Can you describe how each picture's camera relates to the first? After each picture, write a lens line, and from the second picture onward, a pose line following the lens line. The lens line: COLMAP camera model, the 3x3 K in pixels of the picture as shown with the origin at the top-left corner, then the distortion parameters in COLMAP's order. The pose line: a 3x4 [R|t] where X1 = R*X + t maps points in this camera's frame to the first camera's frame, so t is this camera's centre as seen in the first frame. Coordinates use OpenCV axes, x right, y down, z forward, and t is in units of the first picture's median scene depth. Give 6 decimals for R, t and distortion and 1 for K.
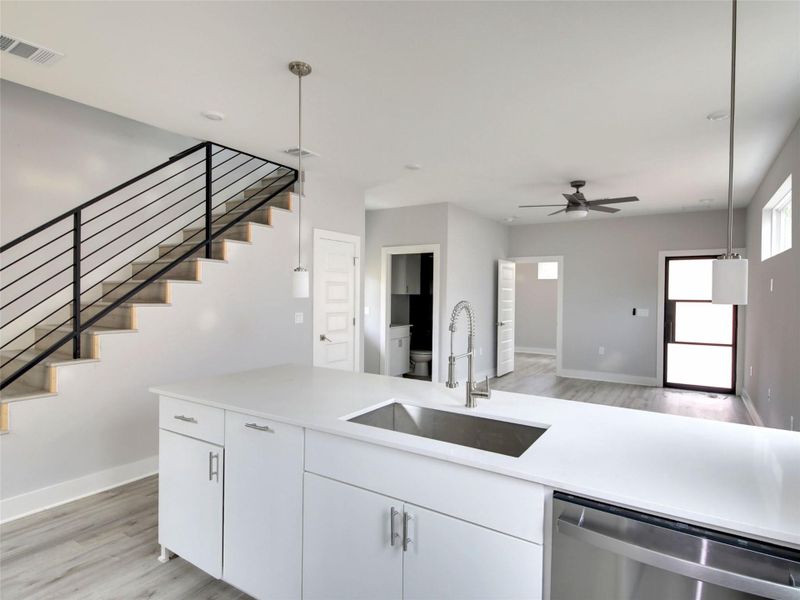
lens RADIAL K [[450.1, 0, 405.8], [0, 450.1, 298.4], [0, 0, 1]] dist [0.021782, -0.023971]
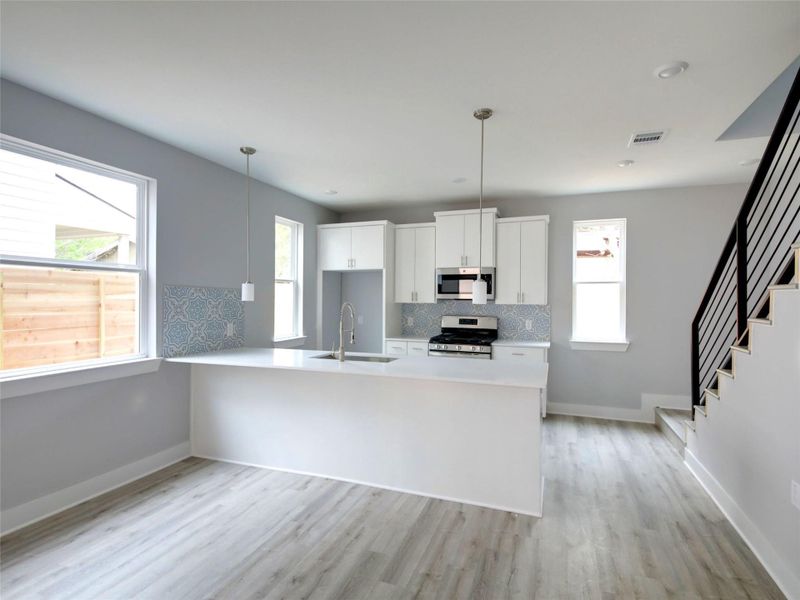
lens RADIAL K [[411.5, 0, 398.4], [0, 411.5, 300.7], [0, 0, 1]] dist [0.015818, -0.014574]
pose [[-0.979795, -0.018312, -0.199164, 0.078547], [-0.021164, 0.999702, 0.012199, -0.008253], [0.198882, 0.016168, -0.979890, 0.809519]]
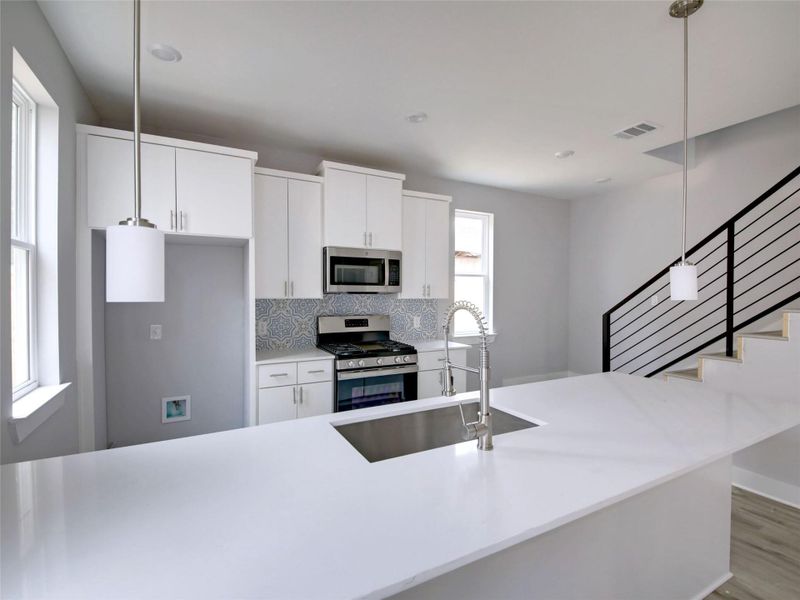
lens RADIAL K [[374.3, 0, 399.8], [0, 374.3, 299.9], [0, 0, 1]] dist [-0.000510, -0.004463]
pose [[-0.495037, 0.000309, -0.868872, 0.224278], [-0.018668, 0.999765, 0.010992, -0.000536], [0.868671, 0.021661, -0.494915, 0.355802]]
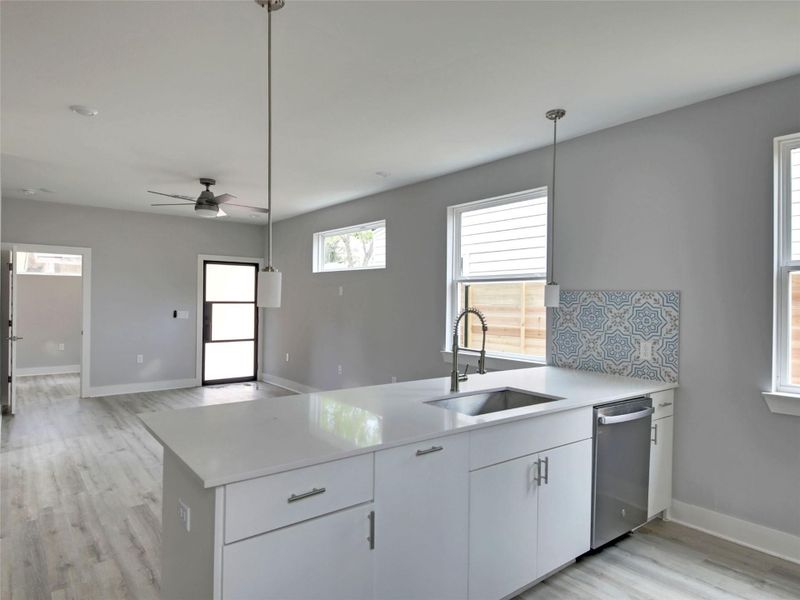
lens RADIAL K [[490.5, 0, 401.0], [0, 490.5, 299.5], [0, 0, 1]] dist [0.029155, -0.029250]
pose [[0.331920, -0.004149, 0.943298, -0.369331], [0.000275, 0.999991, 0.004301, -0.006736], [-0.943307, -0.001168, 0.331918, 0.209416]]
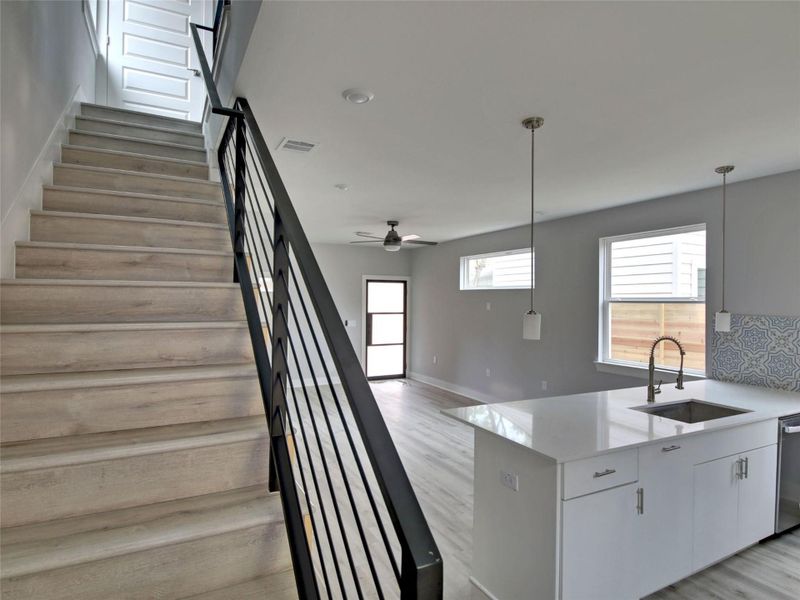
lens RADIAL K [[450.1, 0, 396.7], [0, 450.1, 300.2], [0, 0, 1]] dist [0.021782, -0.023971]
pose [[0.509285, -0.005462, 0.860581, -0.519403], [0.005079, 0.999982, 0.003341, -0.039129], [-0.860583, 0.002669, 0.509303, 0.292902]]
